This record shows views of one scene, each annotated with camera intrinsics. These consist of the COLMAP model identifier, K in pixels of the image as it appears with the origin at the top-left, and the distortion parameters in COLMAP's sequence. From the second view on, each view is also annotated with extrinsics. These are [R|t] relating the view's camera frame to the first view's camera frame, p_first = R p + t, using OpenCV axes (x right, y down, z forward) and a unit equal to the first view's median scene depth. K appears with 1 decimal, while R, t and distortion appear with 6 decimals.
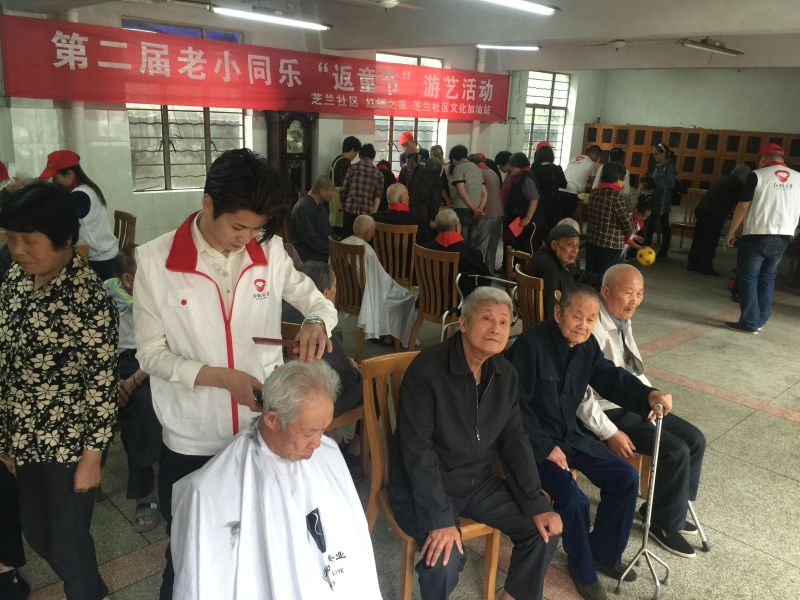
lens RADIAL K [[683.1, 0, 392.5], [0, 683.1, 294.1], [0, 0, 1]] dist [0.081967, -0.113788]
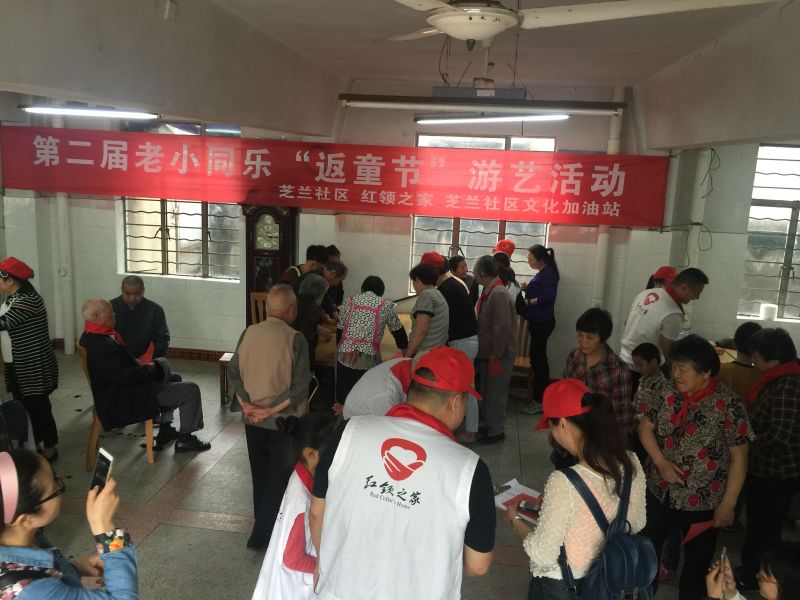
lens RADIAL K [[683.1, 0, 392.5], [0, 683.1, 294.1], [0, 0, 1]] dist [0.081967, -0.113788]
pose [[0.626267, 0.125680, -0.769412, 0.690590], [-0.216952, 0.976031, -0.017158, -0.177333], [0.748813, 0.177671, 0.638523, 0.589203]]
